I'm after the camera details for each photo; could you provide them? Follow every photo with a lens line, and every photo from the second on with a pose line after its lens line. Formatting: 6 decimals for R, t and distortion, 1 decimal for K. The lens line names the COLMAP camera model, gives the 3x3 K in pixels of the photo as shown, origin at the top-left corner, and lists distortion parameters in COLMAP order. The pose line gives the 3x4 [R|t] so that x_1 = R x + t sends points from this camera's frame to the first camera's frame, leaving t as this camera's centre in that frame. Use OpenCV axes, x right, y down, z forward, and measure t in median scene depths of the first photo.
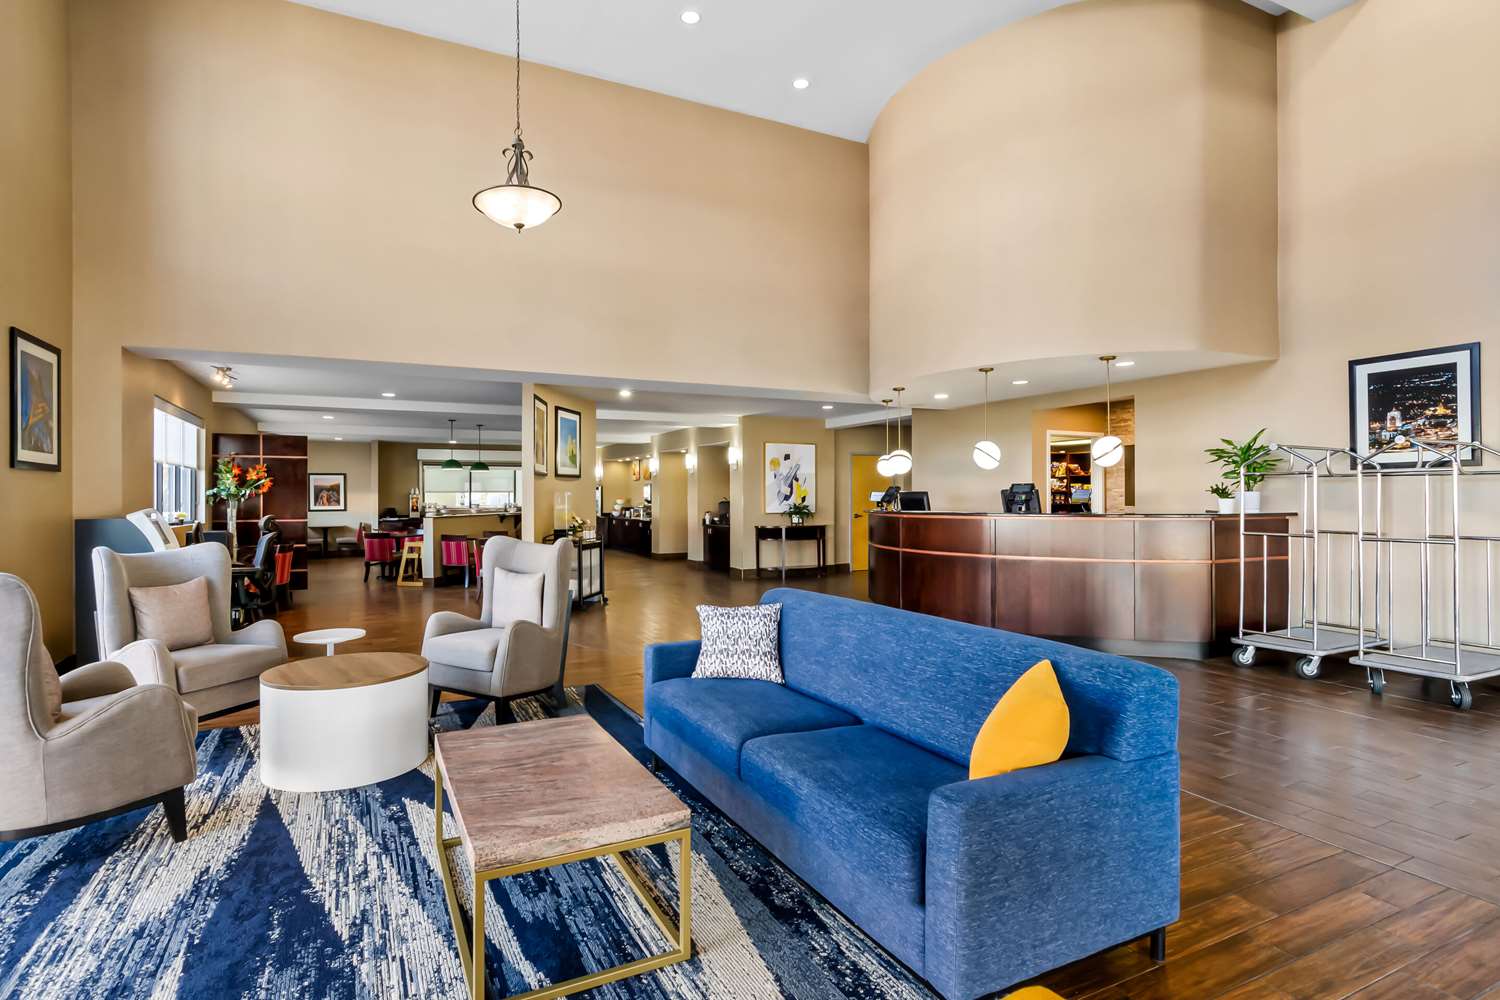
lens RADIAL K [[743.9, 0, 743.2], [0, 743.9, 496.3], [0, 0, 1]] dist [-0.000326, 0.000656]
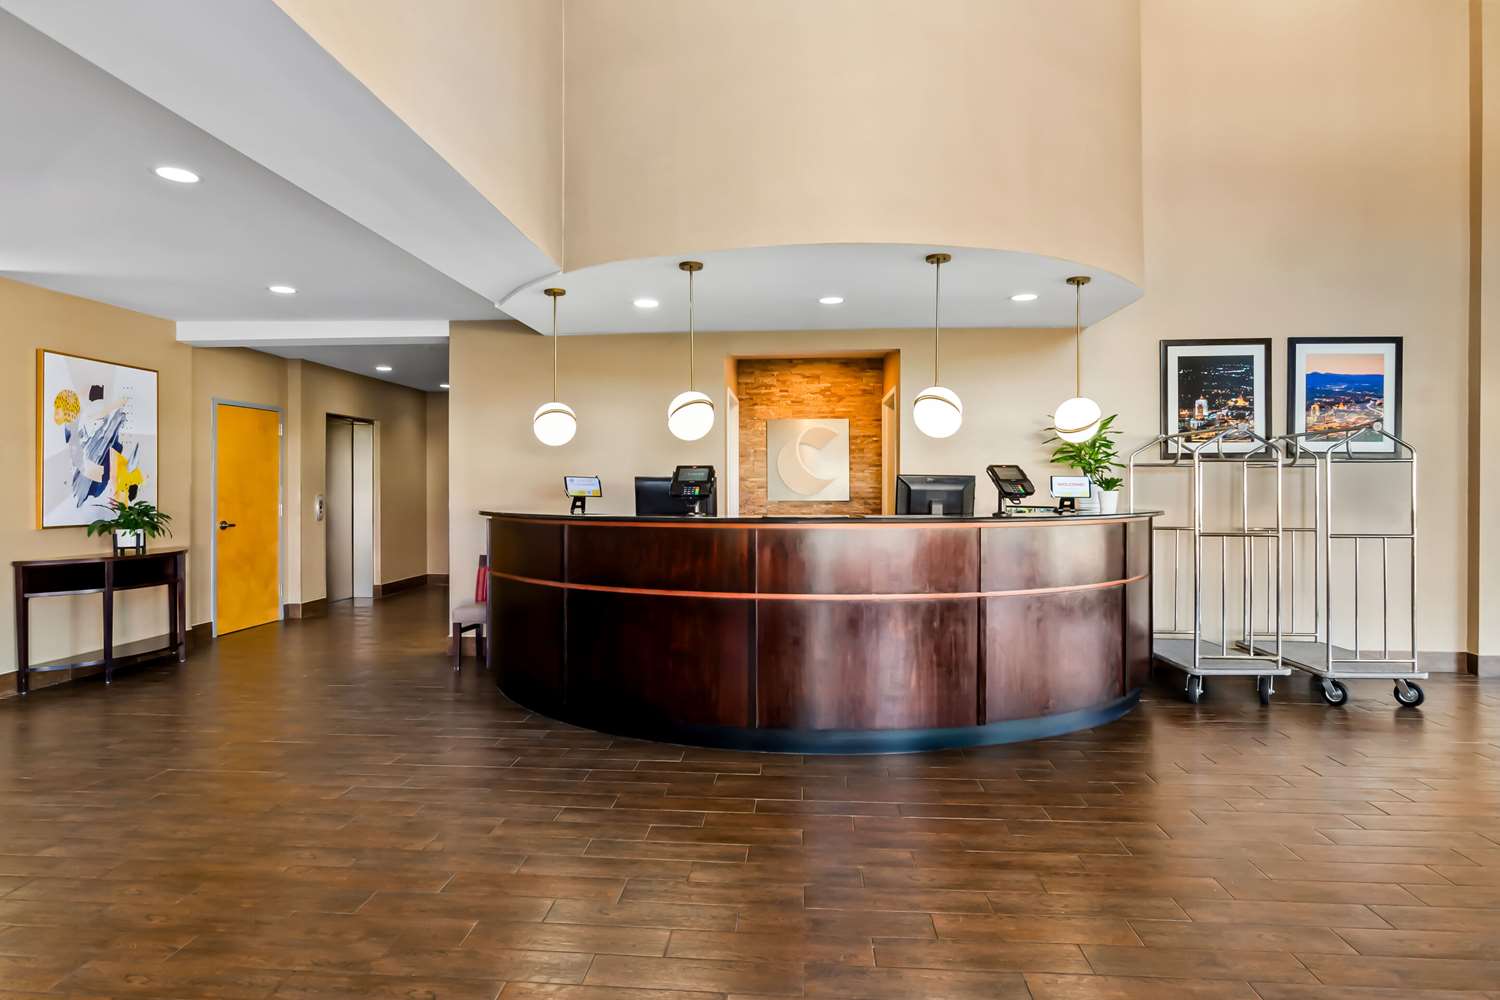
lens RADIAL K [[825.3, 0, 750.6], [0, 825.3, 491.0], [0, 0, 1]] dist [0.008085, 0.000731]
pose [[0.515091, -0.002068, 0.857133, -0.320688], [-0.002569, 0.999989, 0.003957, 0.000568], [-0.857132, -0.004240, 0.515080, 0.917053]]
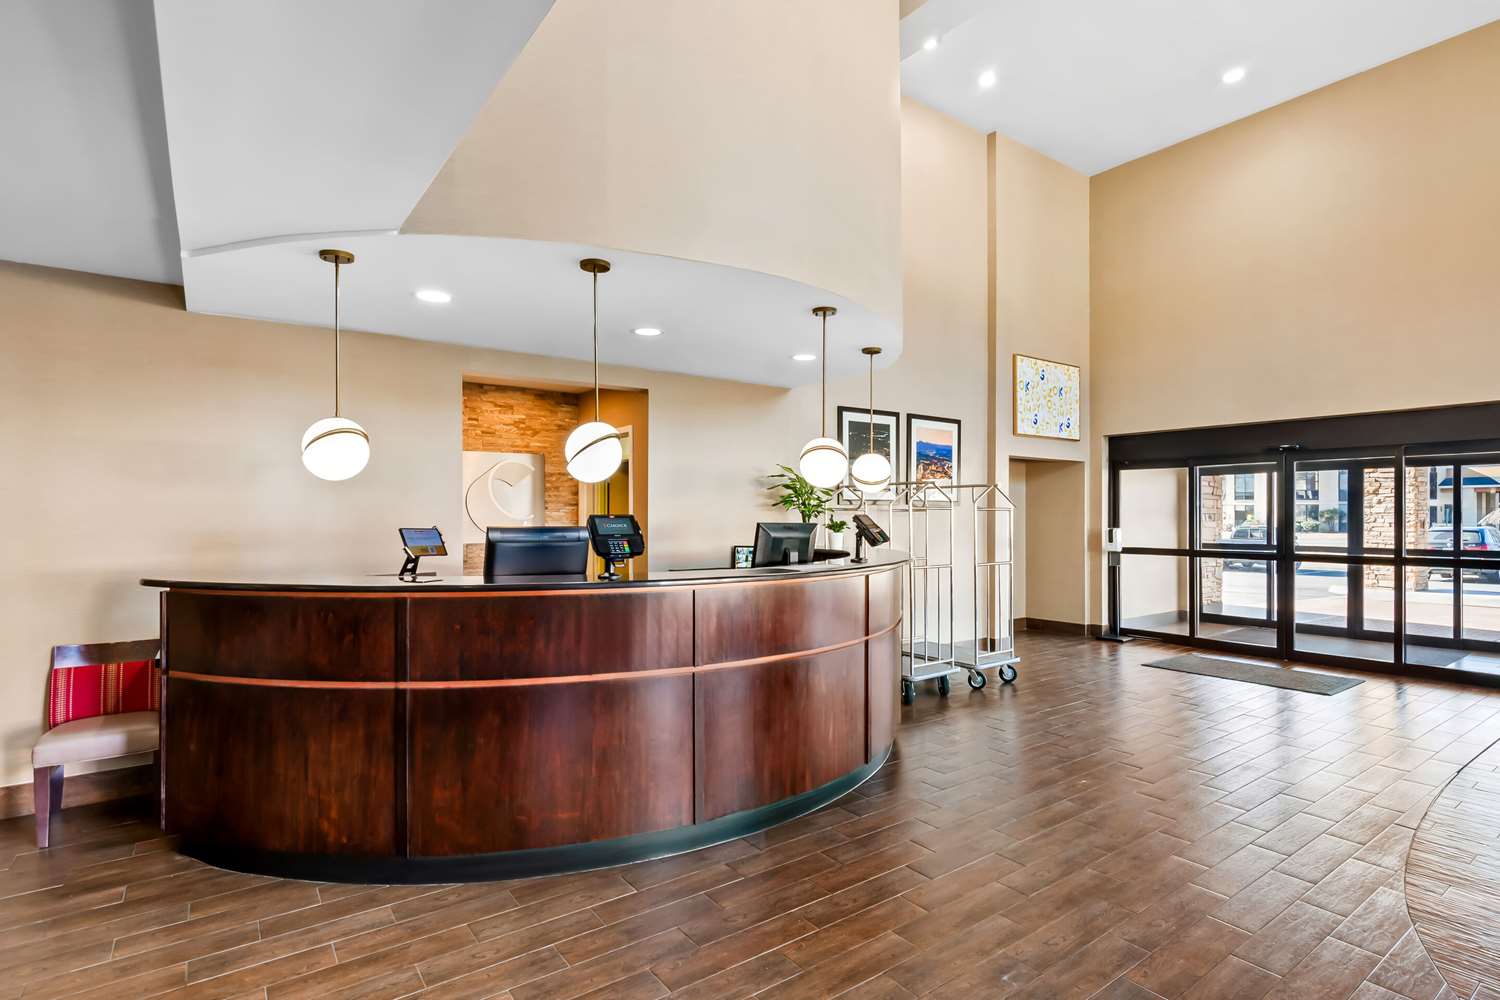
lens RADIAL K [[743.9, 0, 753.3], [0, 743.9, 511.6], [0, 0, 1]] dist [-0.000326, 0.000656]
pose [[-0.151015, 0.006105, 0.988513, -0.260520], [-0.002352, 0.999976, -0.006535, -0.017402], [-0.988529, -0.003312, -0.150997, 1.304645]]
